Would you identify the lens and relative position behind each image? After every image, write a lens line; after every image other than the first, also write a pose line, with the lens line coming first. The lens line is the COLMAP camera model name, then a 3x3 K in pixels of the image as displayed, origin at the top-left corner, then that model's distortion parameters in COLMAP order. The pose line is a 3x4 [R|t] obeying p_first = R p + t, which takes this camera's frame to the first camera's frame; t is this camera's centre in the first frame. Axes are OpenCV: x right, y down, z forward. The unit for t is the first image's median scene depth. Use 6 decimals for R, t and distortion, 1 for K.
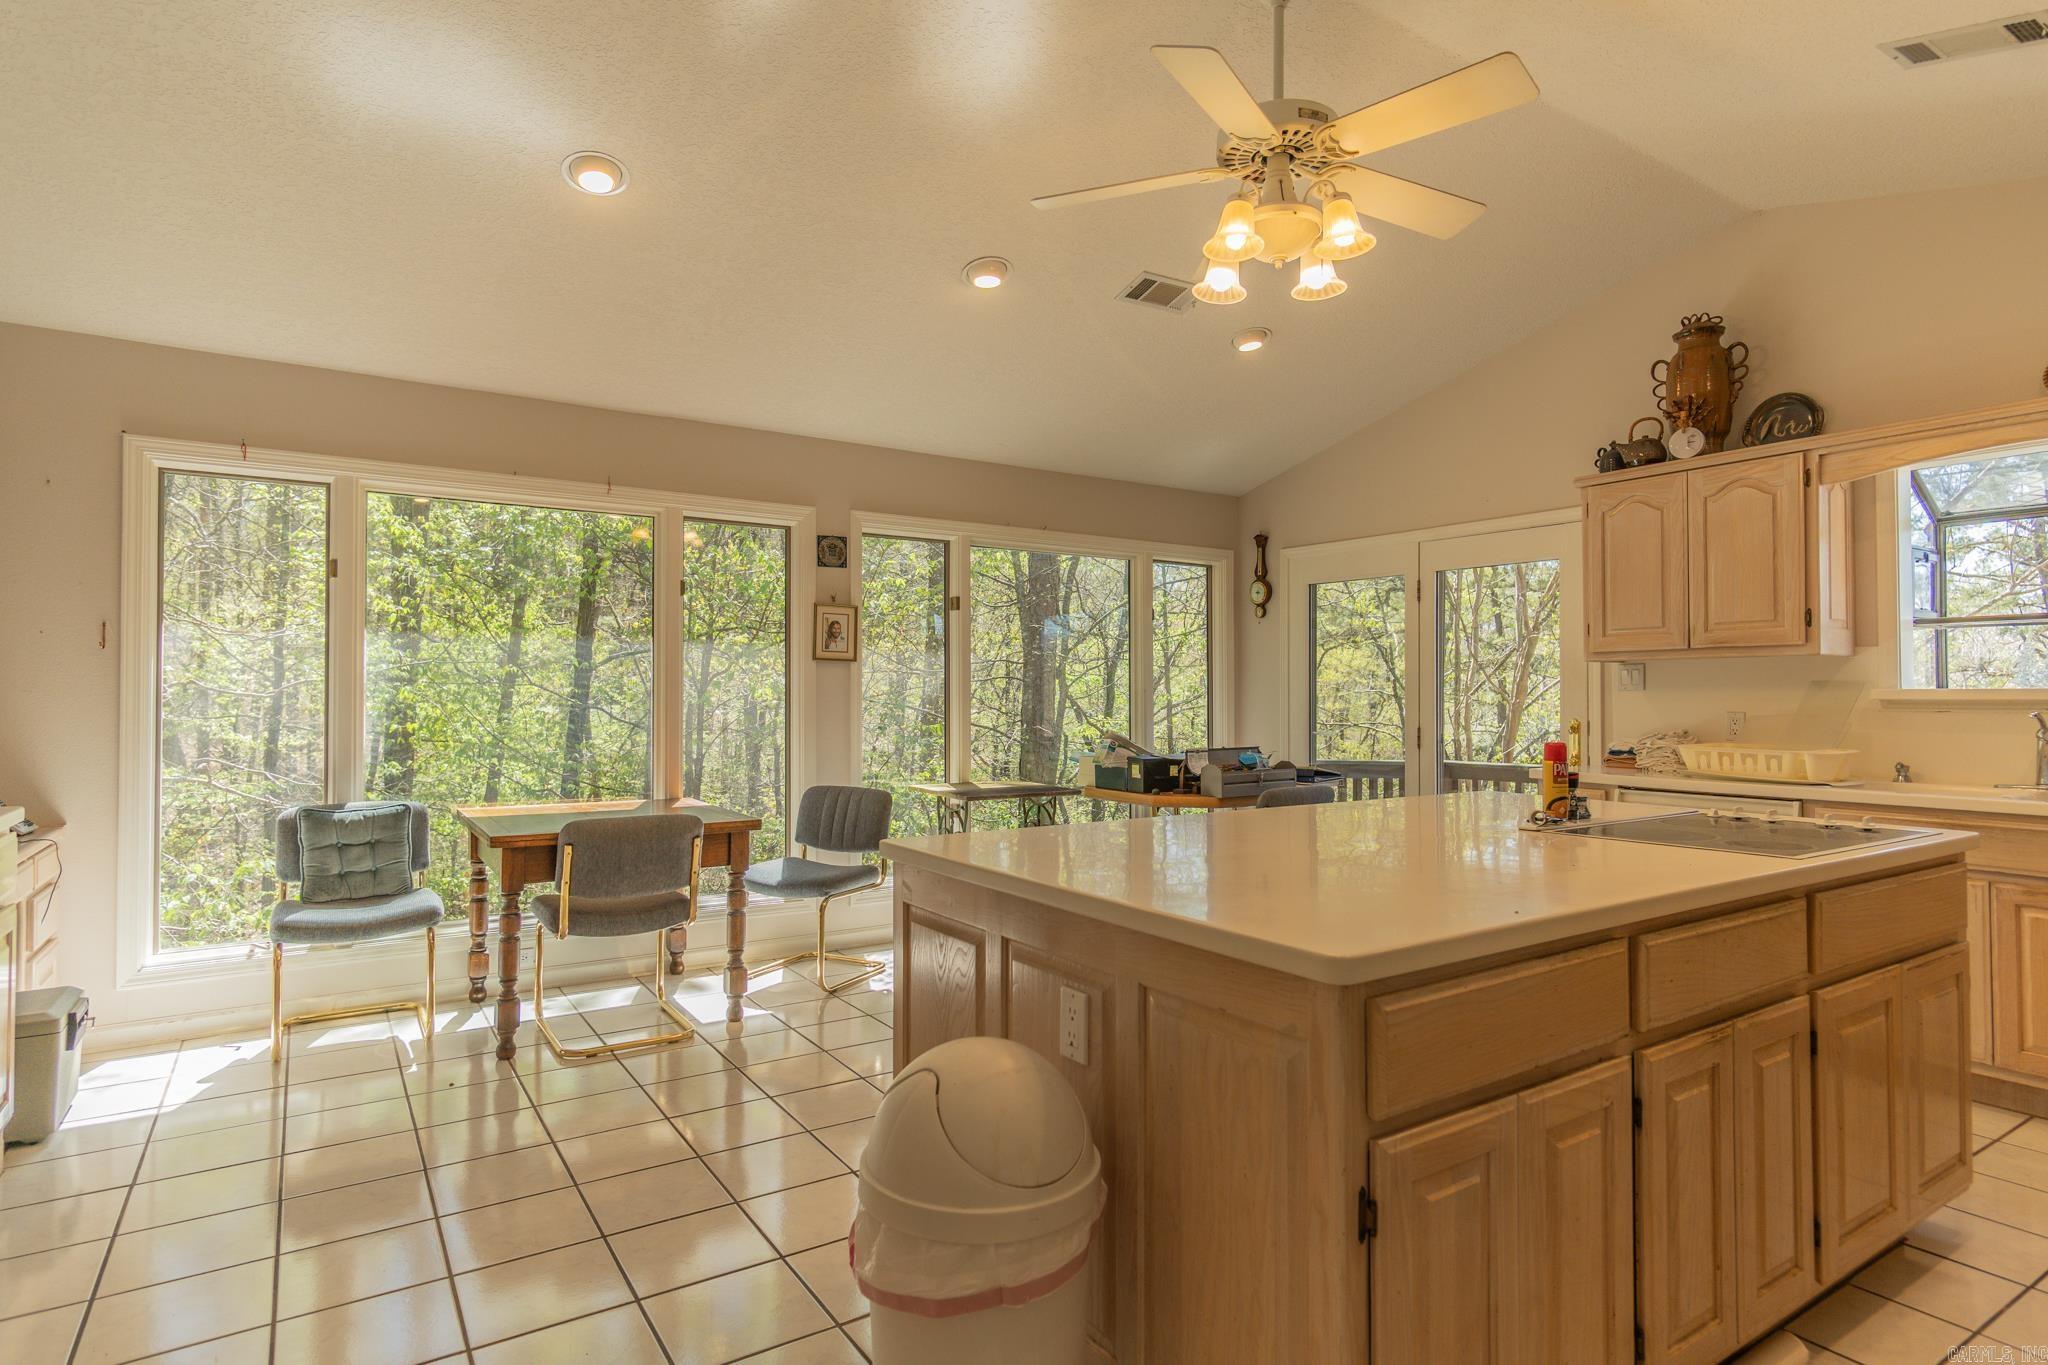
lens RADIAL K [[1088.4, 0, 1033.4], [0, 1088.4, 674.7], [0, 0, 1]] dist [0.008427, 0.000089]
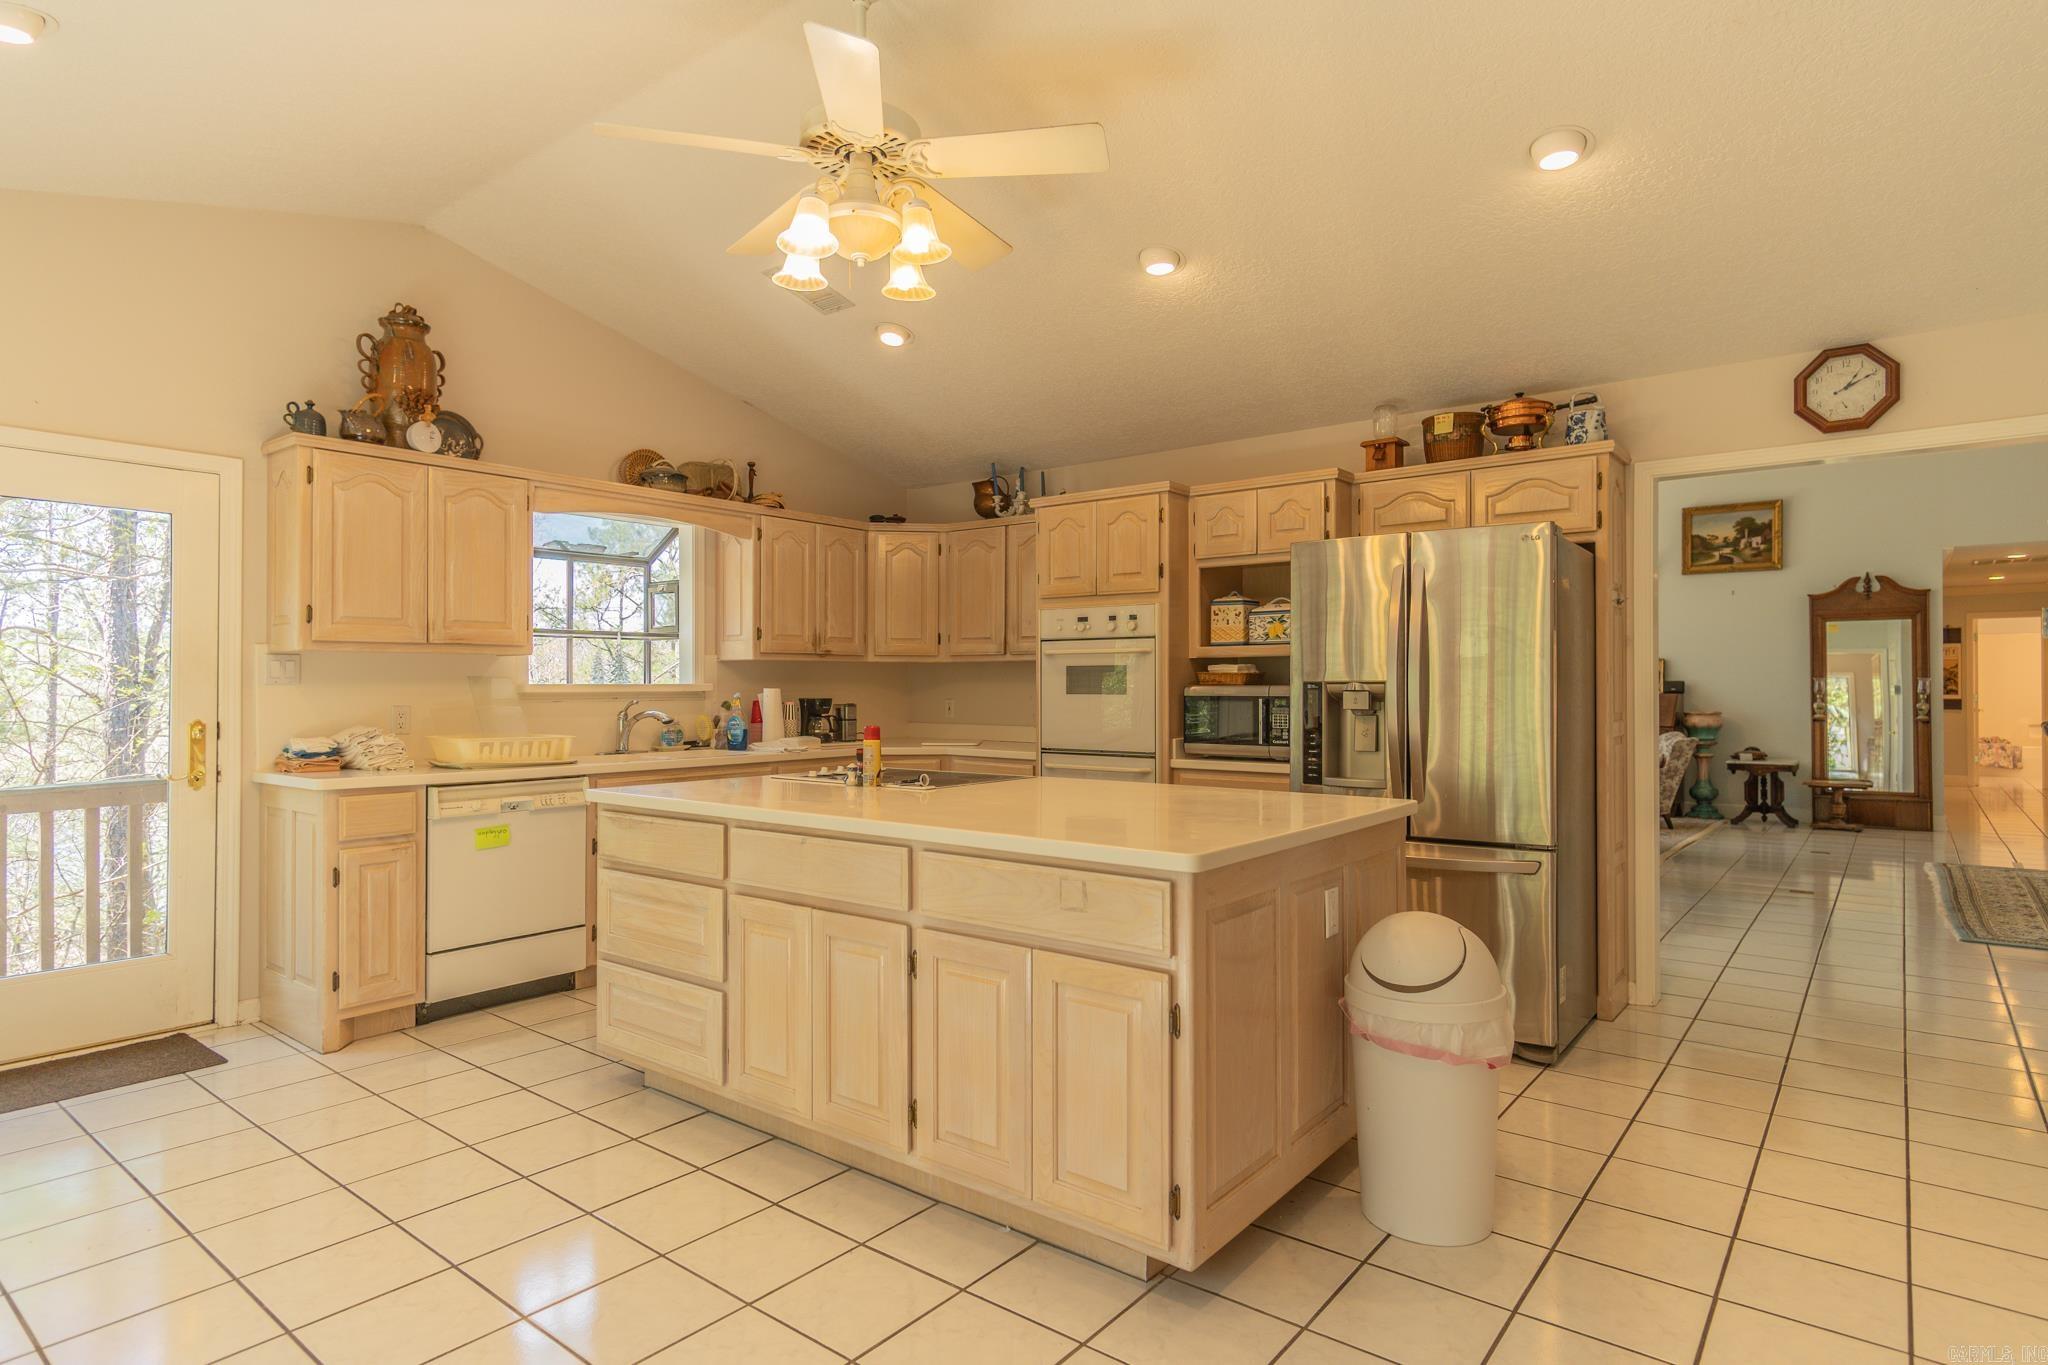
lens RADIAL K [[1088.4, 0, 1033.4], [0, 1088.4, 674.7], [0, 0, 1]] dist [0.008427, 0.000089]
pose [[-0.307644, 0.010073, 0.951448, -0.675899], [-0.017959, 0.999704, -0.016391, 0.014404], [-0.951332, -0.022130, -0.307372, 1.022313]]
